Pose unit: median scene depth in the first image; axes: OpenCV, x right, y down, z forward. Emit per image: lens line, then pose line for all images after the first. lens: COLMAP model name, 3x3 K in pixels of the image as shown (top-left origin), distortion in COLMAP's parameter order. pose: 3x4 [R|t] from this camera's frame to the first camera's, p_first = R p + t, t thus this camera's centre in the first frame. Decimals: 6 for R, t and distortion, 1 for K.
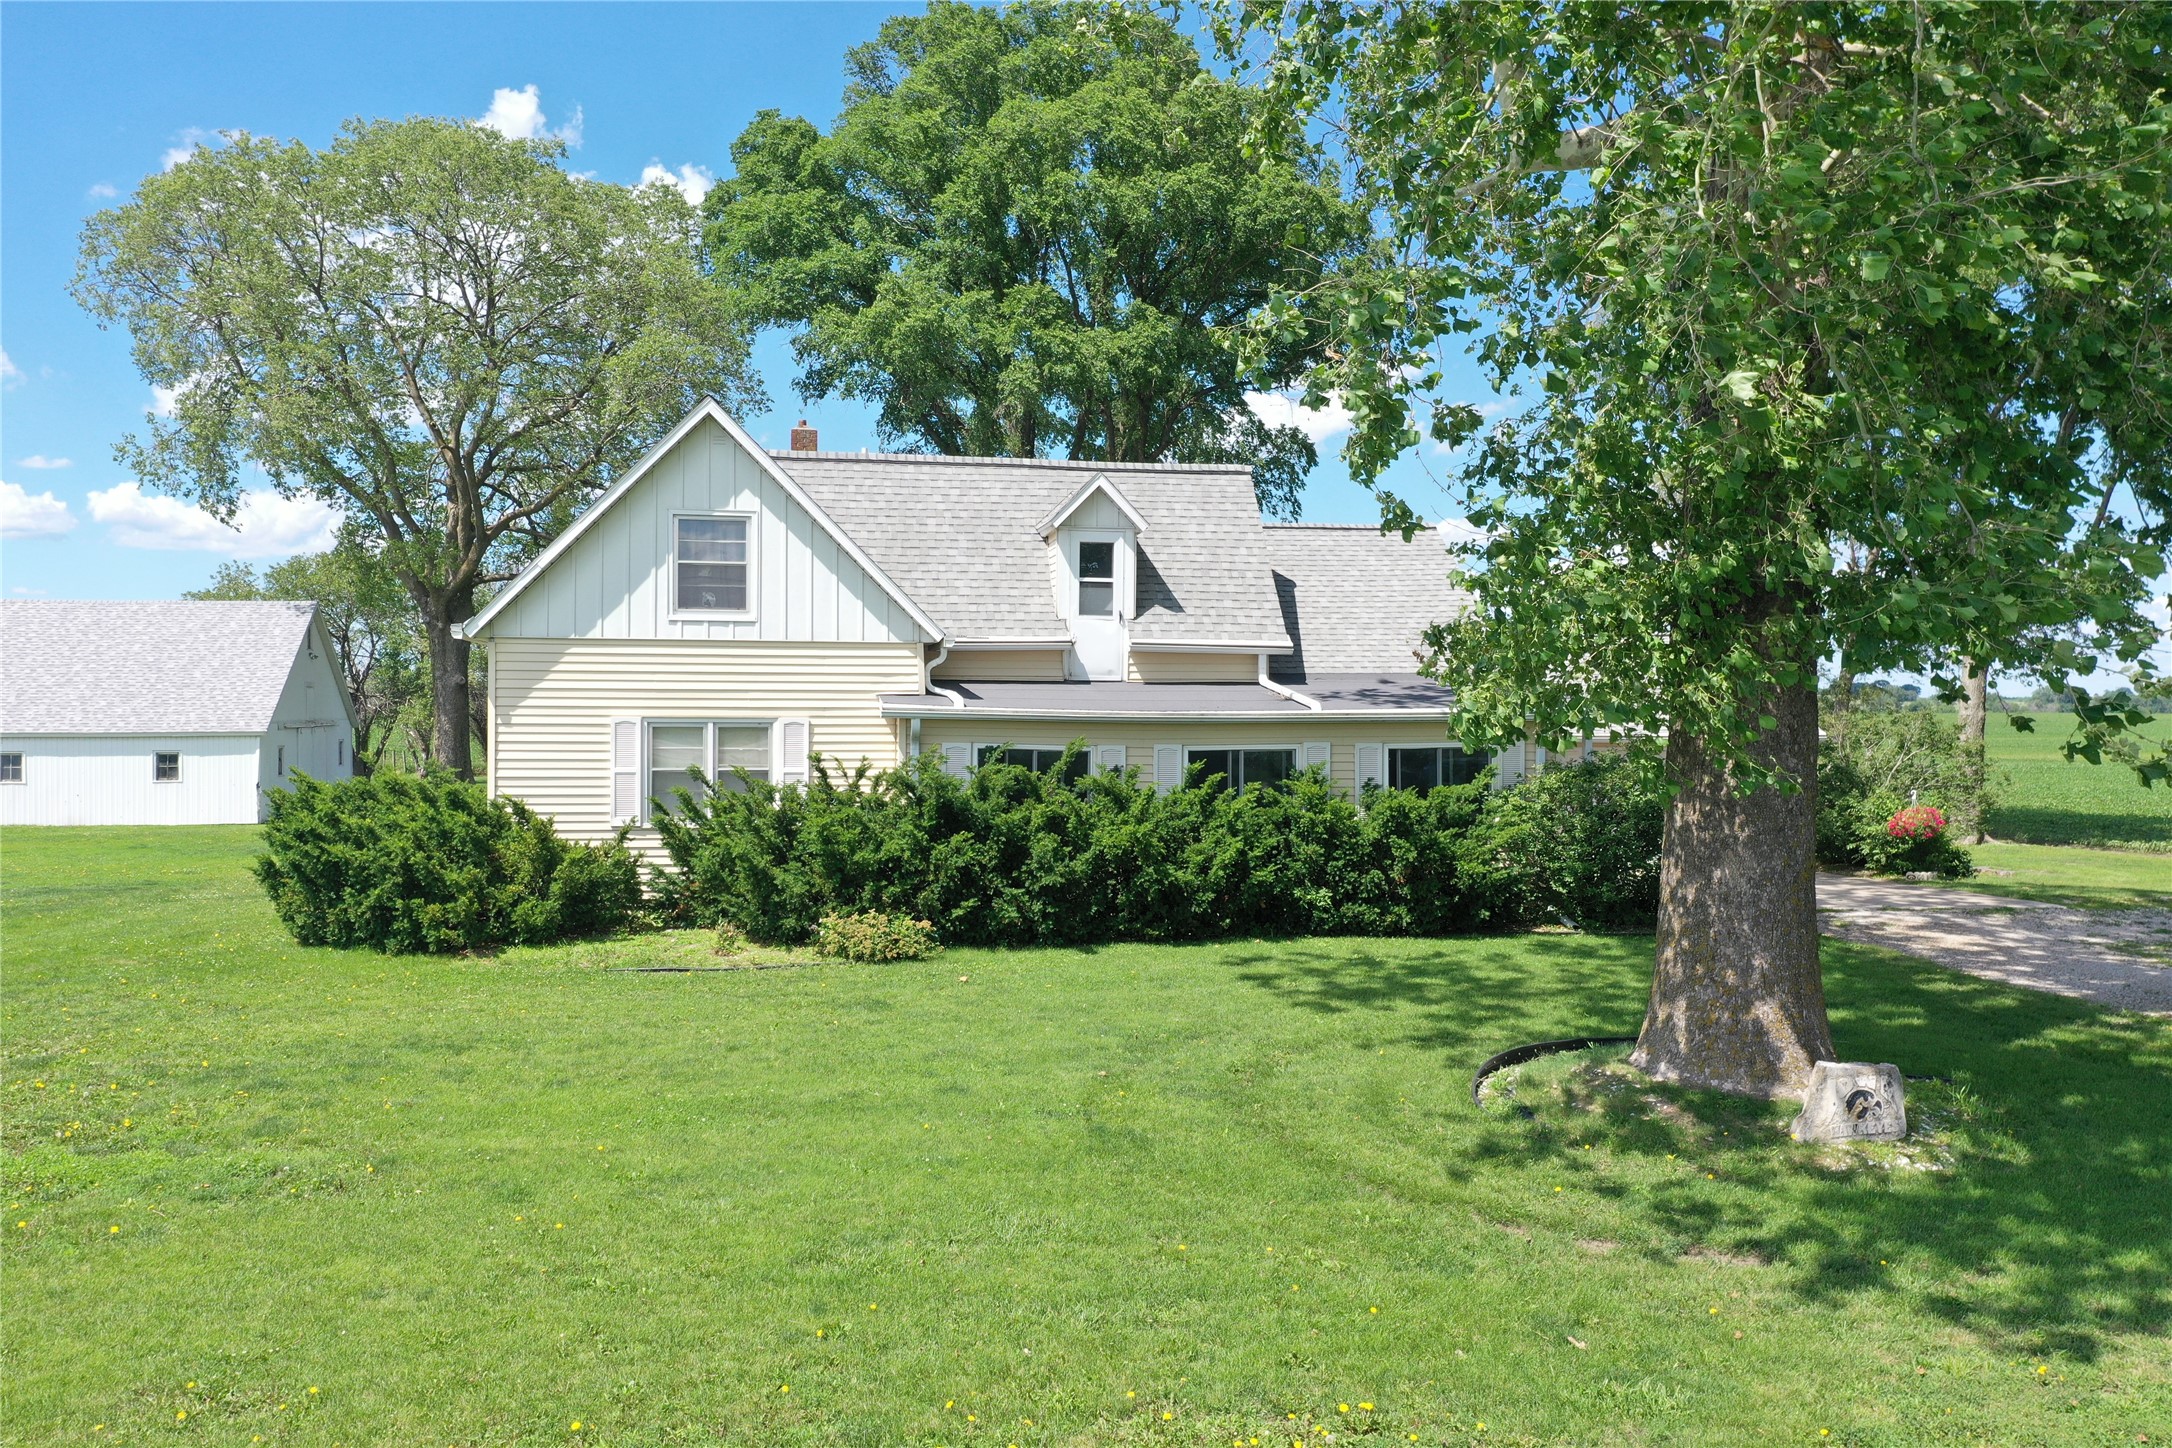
lens RADIAL K [[1745.6, 0, 1086.0], [0, 1745.6, 724.0], [0, 0, 1]] dist [0.009758, -0.012275]
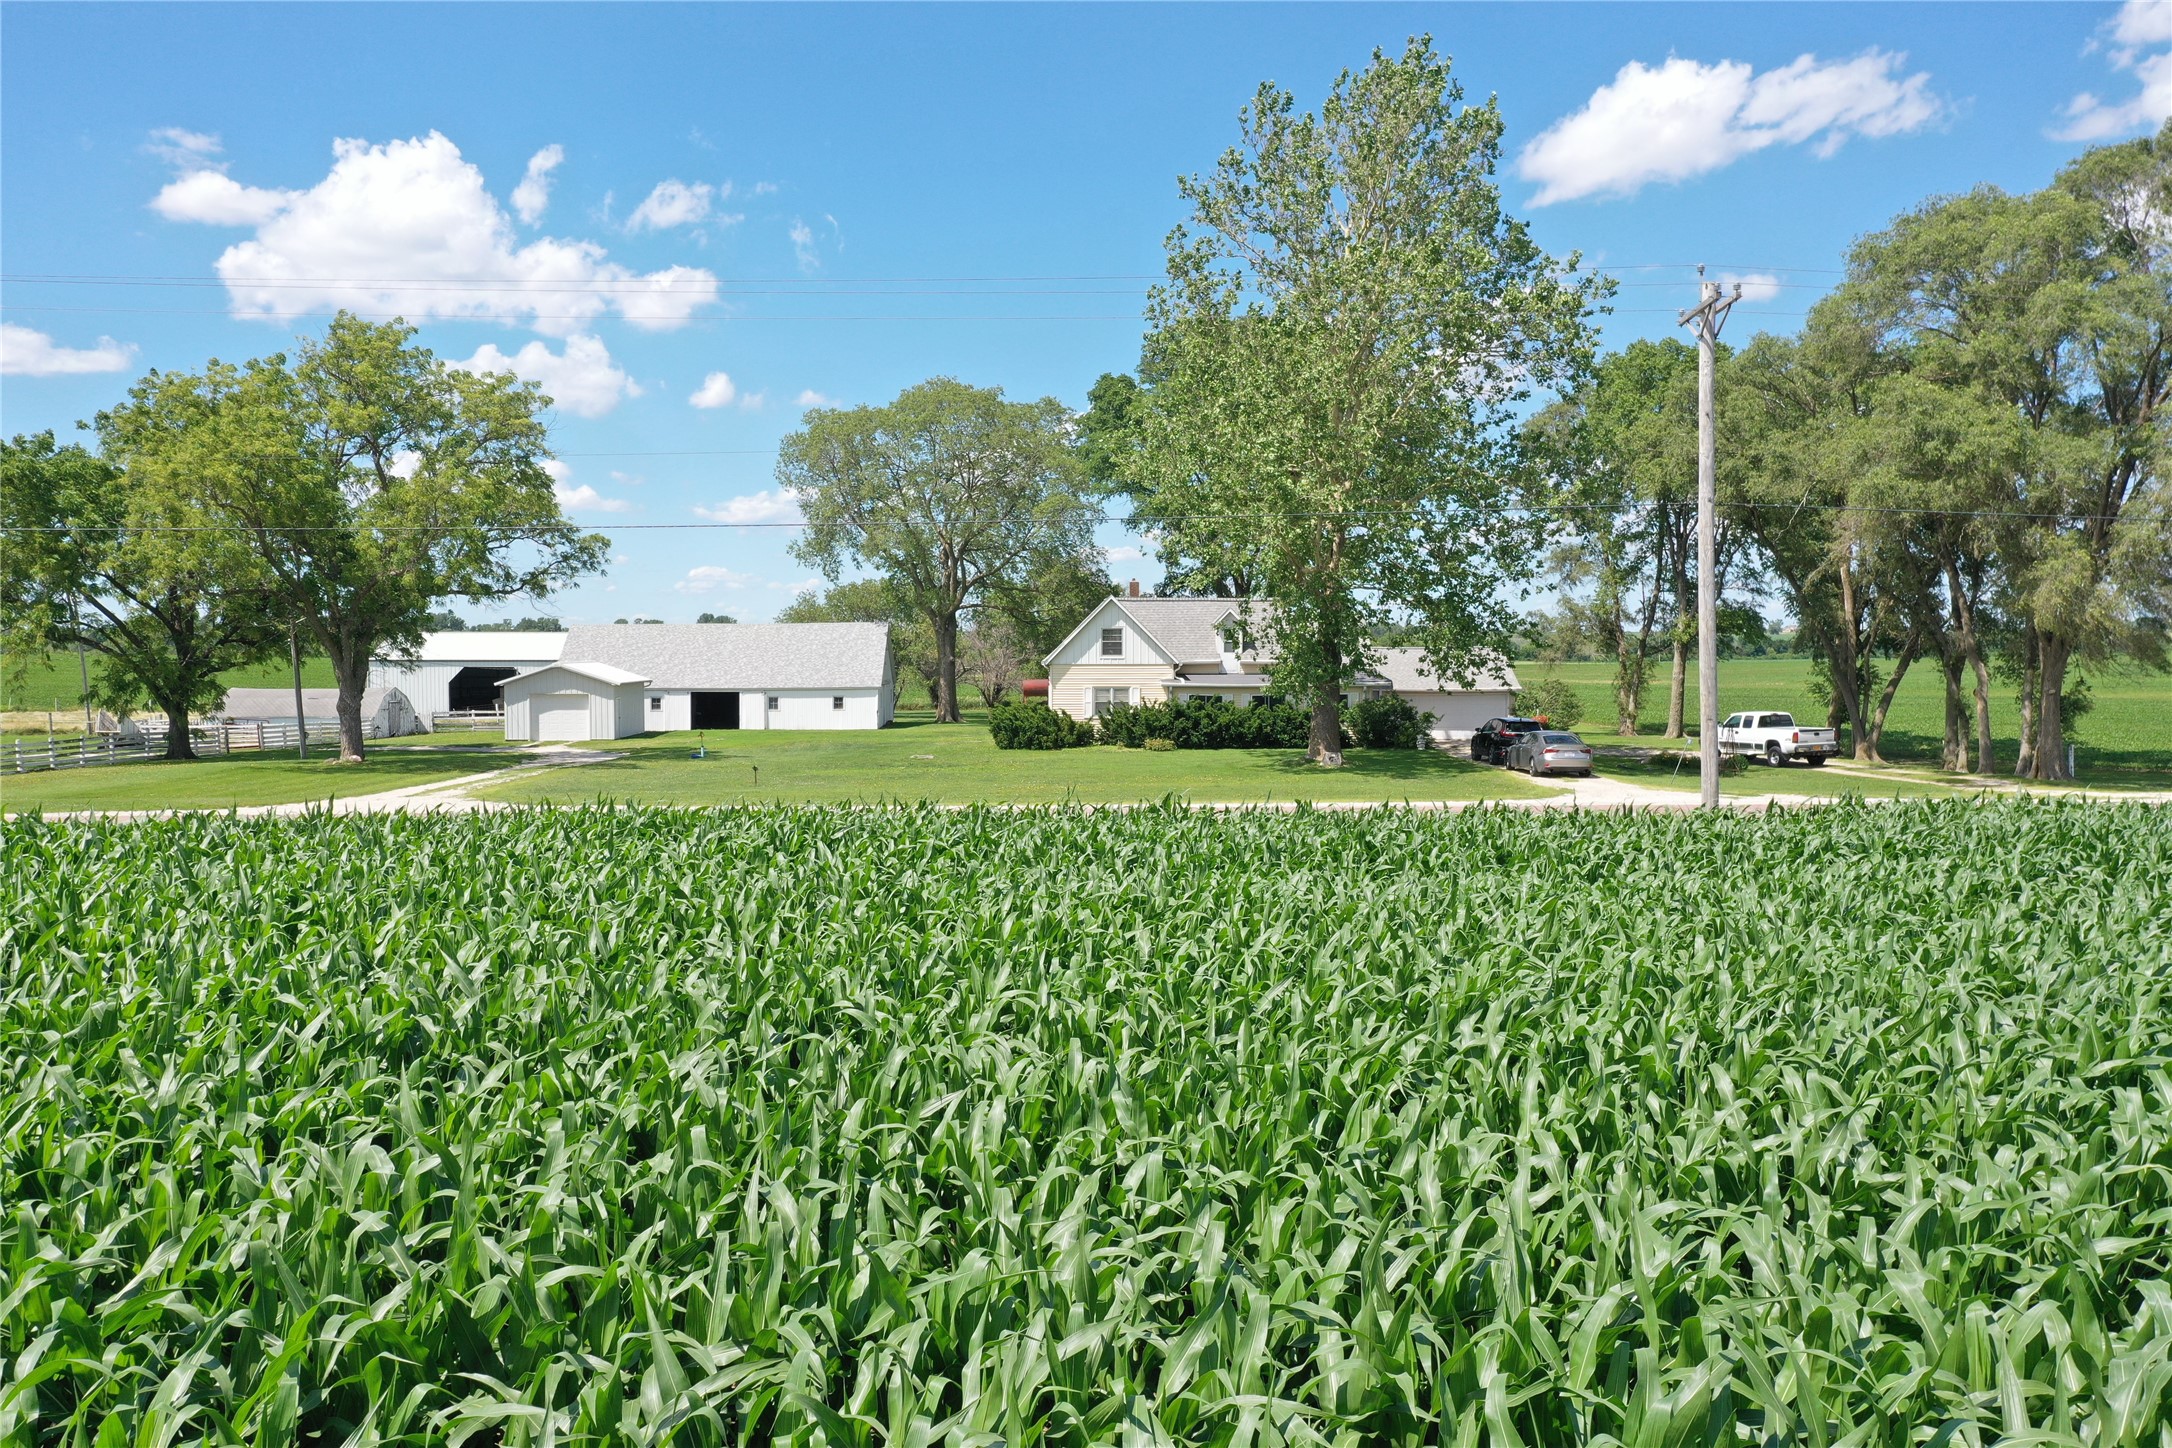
lens RADIAL K [[1745.6, 0, 1086.0], [0, 1745.6, 724.0], [0, 0, 1]] dist [0.009758, -0.012275]
pose [[0.986526, -0.000181, -0.163605, 0.297674], [0.005807, 0.999408, 0.033910, -0.046529], [0.163502, -0.034403, 0.985943, -2.401995]]
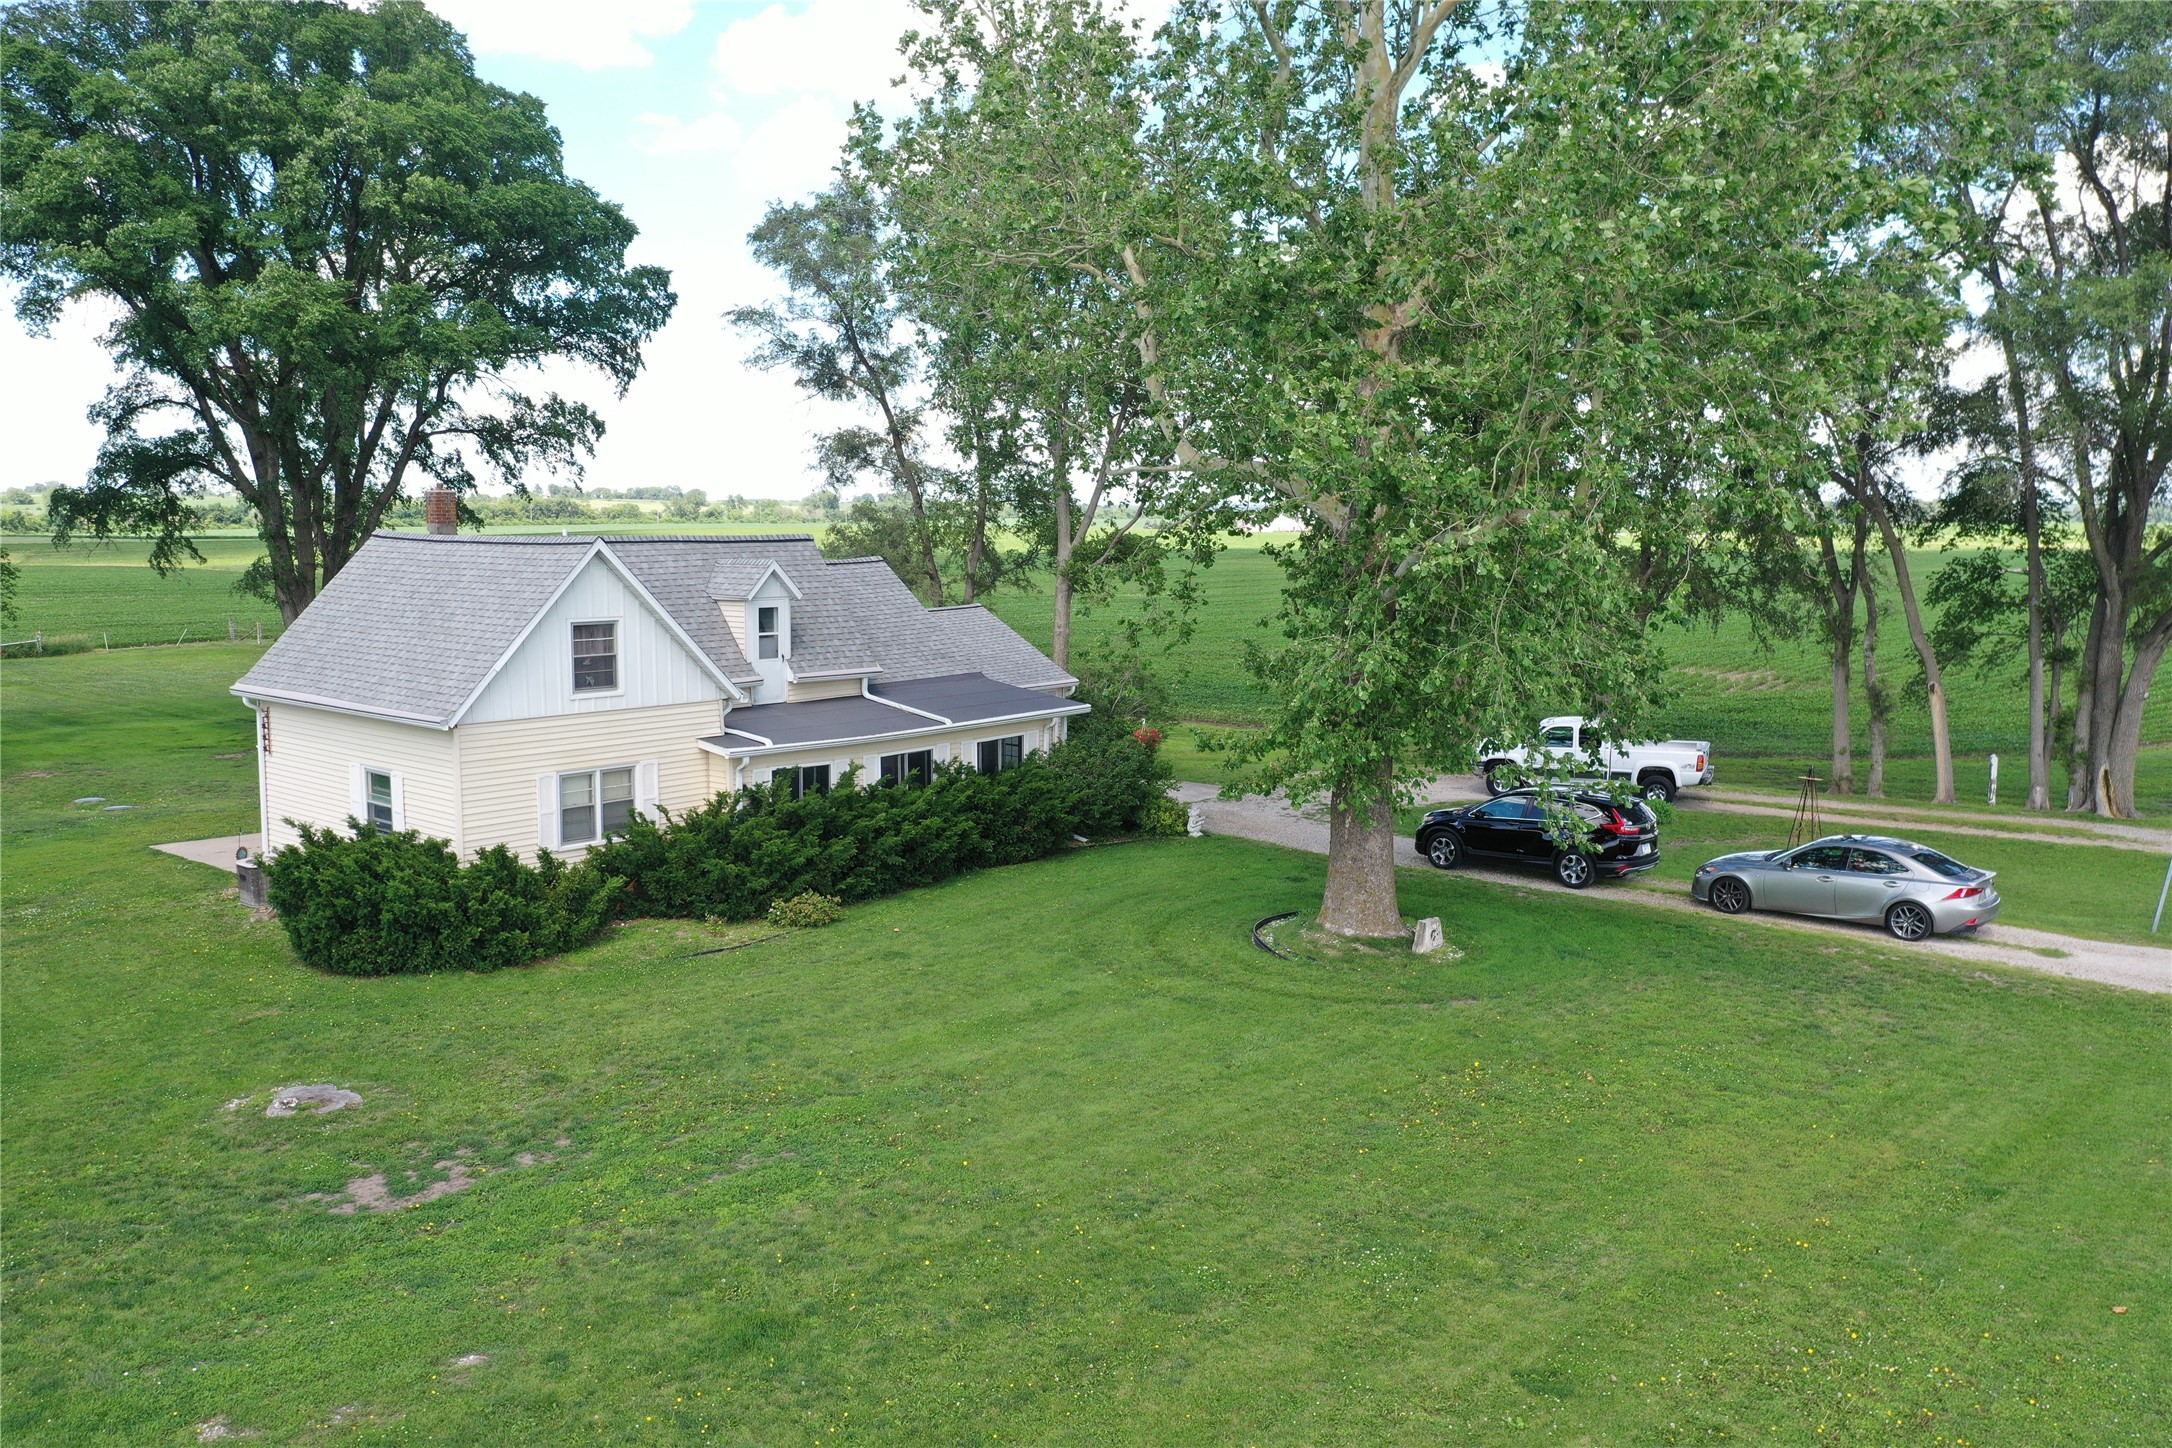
lens RADIAL K [[1745.6, 0, 1086.0], [0, 1745.6, 724.0], [0, 0, 1]] dist [0.009758, -0.012275]
pose [[0.779604, -0.079188, 0.621246, -0.770091], [0.006645, 0.992964, 0.118230, -0.198504], [-0.626237, -0.088045, 0.774645, -0.313760]]
